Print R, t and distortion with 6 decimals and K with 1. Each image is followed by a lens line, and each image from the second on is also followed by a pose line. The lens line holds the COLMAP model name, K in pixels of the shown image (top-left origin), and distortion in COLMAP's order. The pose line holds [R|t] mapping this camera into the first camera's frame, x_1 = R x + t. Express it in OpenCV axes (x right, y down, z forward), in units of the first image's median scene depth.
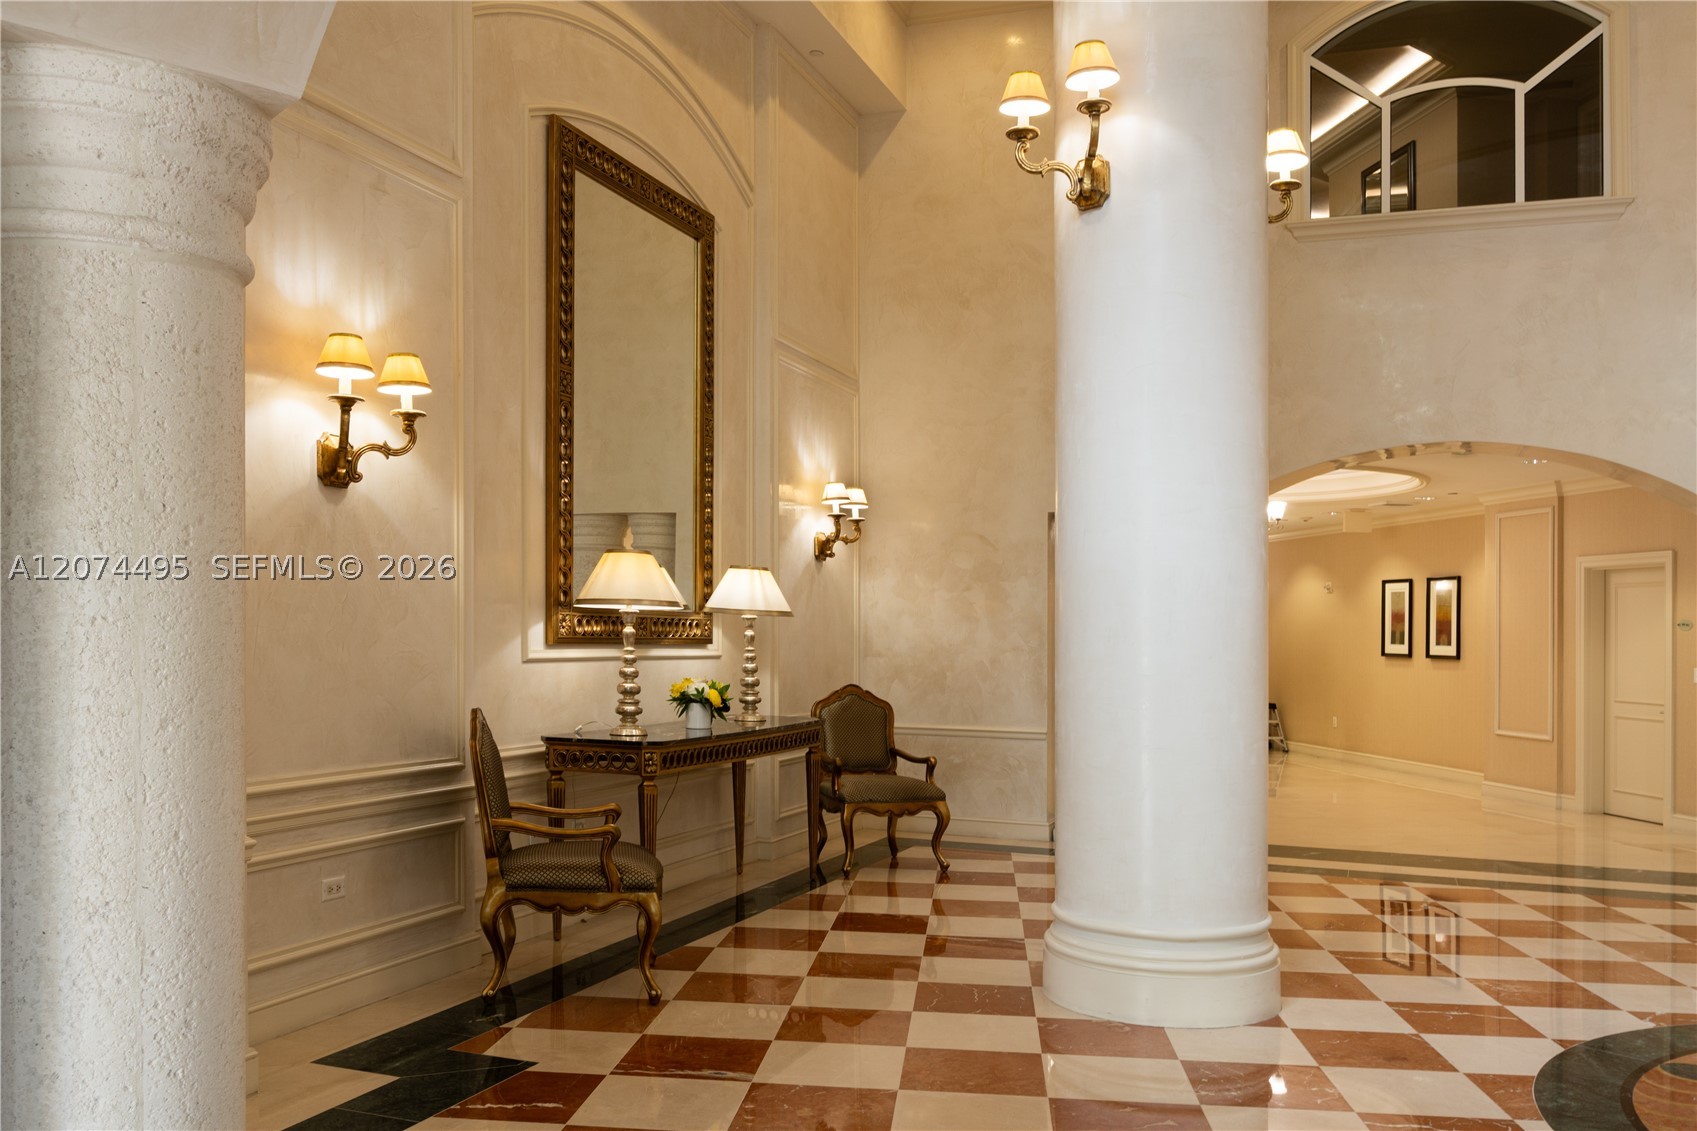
lens RADIAL K [[1473.4, 0, 848.0], [0, 1473.4, 608.0], [0, 0, 1]] dist [0.010035, 0.017545]
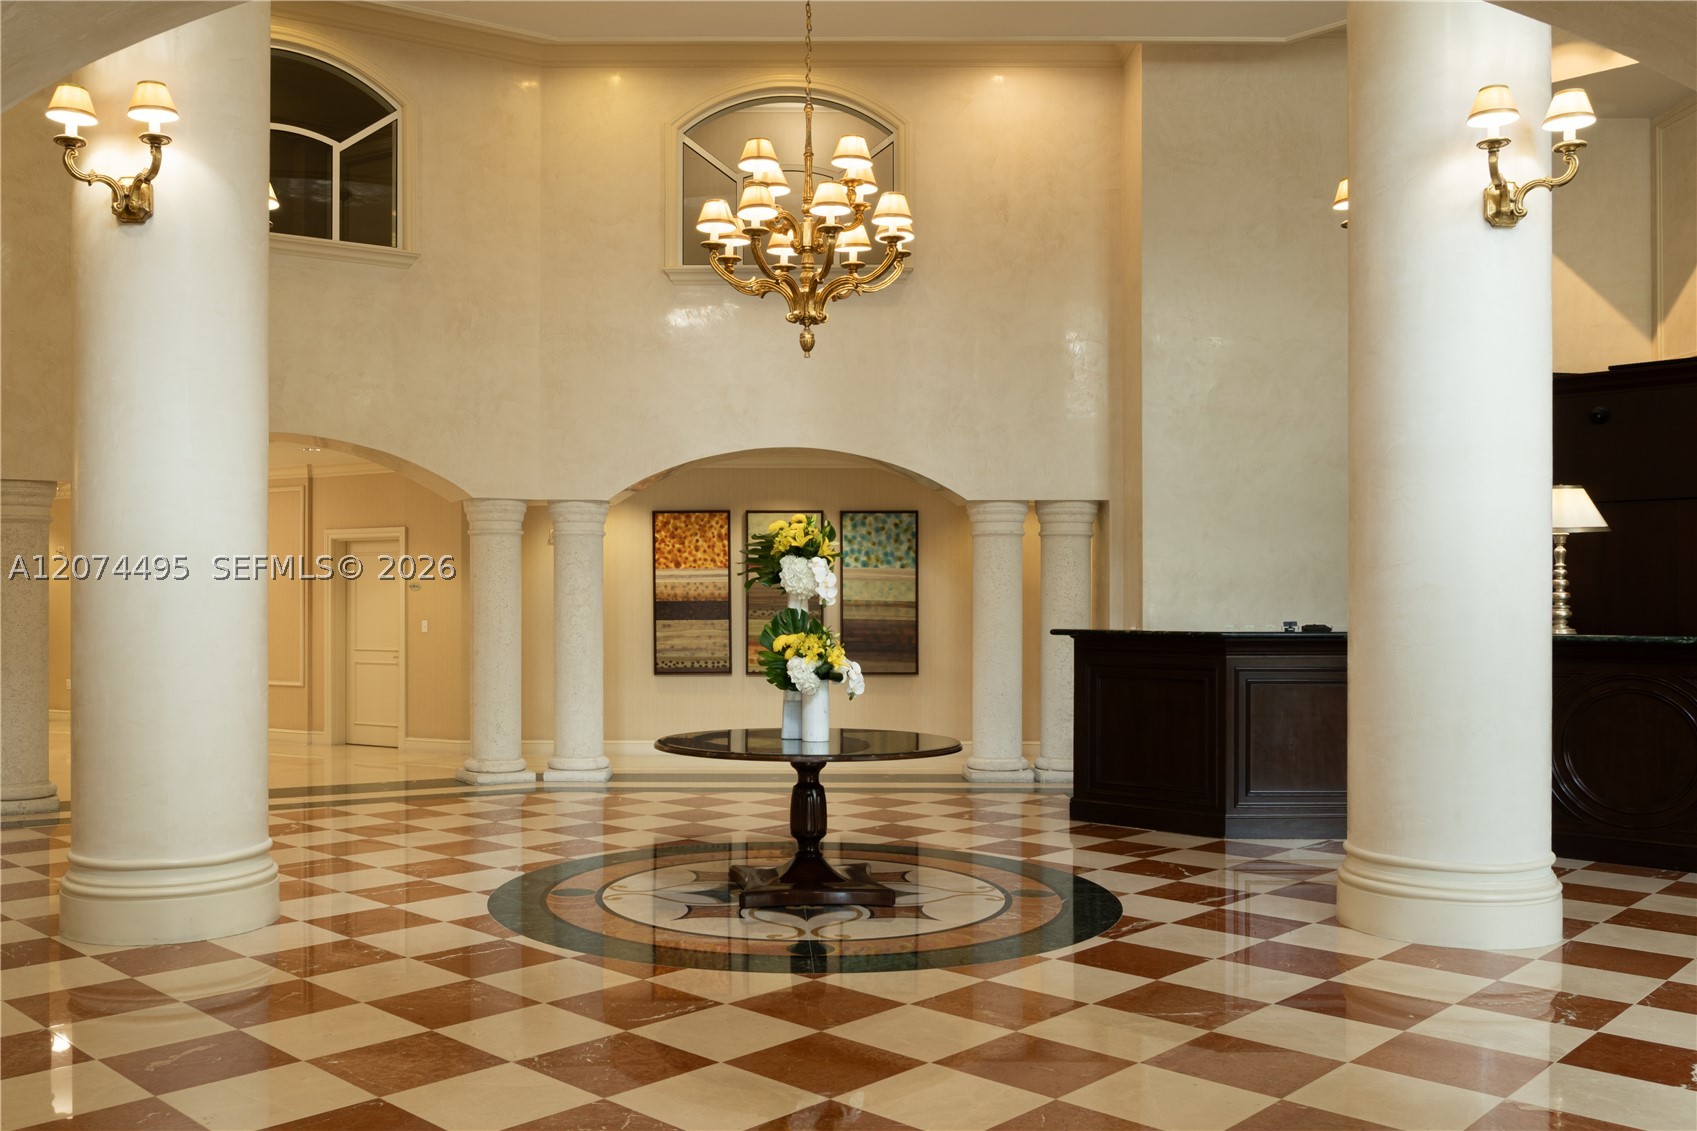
lens RADIAL K [[1430.9, 0, 848.5], [0, 1430.9, 565.5], [0, 0, 1]] dist [-0.003154, -0.000013]
pose [[0.619569, 0.003492, 0.784935, -0.203281], [-0.002858, 0.999994, -0.002192, -0.006194], [-0.784937, -0.000885, 0.619575, -0.055340]]
